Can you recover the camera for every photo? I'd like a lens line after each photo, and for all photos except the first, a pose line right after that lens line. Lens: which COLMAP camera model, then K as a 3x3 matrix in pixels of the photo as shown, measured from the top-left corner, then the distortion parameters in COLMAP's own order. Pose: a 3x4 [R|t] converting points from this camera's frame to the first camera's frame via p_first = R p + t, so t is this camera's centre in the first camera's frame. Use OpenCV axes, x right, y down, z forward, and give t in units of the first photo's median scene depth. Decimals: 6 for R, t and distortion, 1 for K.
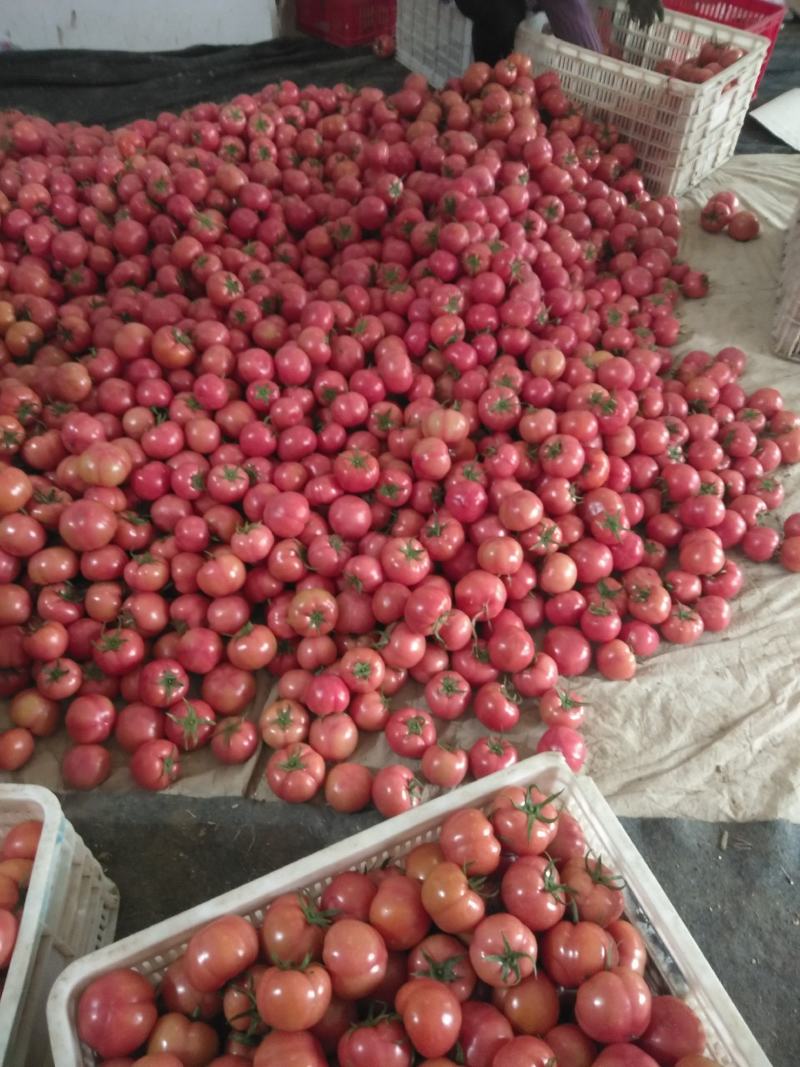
lens RADIAL K [[766.7, 0, 406.7], [0, 766.7, 535.8], [0, 0, 1]] dist [-0.001741, -0.018123]
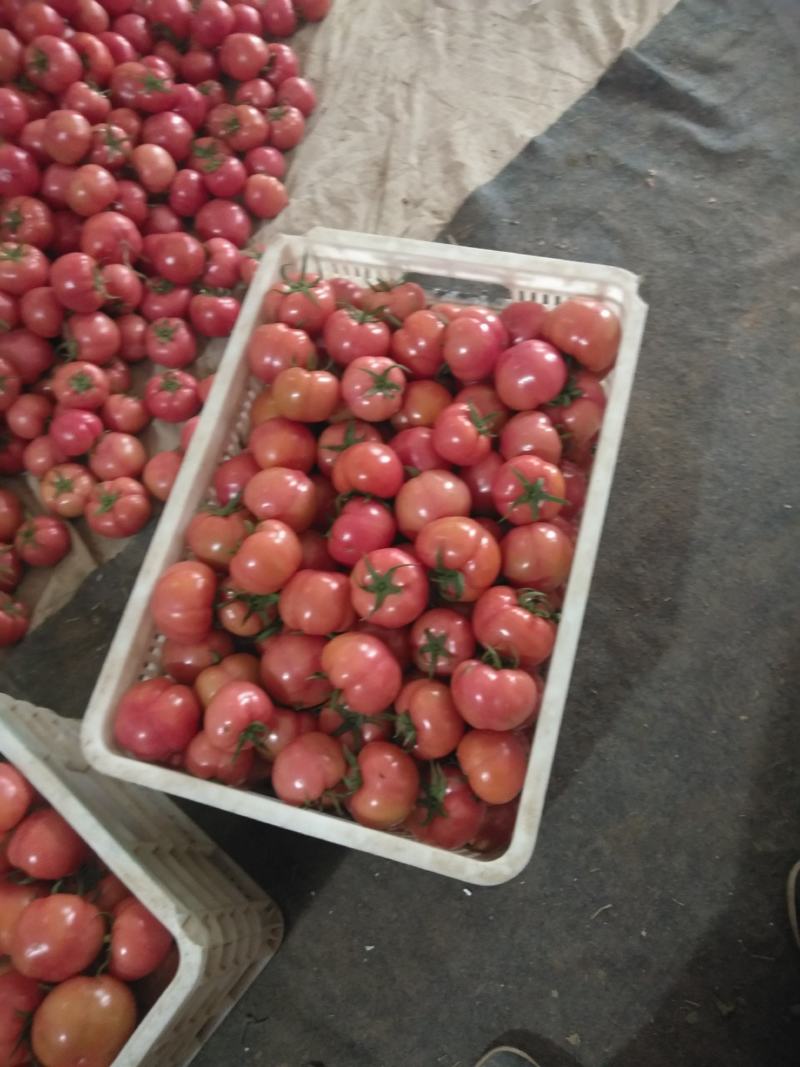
lens RADIAL K [[766.7, 0, 406.3], [0, 766.7, 537.0], [0, 0, 1]] dist [-0.001741, -0.018123]
pose [[0.623780, -0.752813, 0.210171, -0.140646], [0.668758, 0.653245, 0.355013, 0.224250], [-0.404551, -0.080896, 0.910930, 0.023748]]
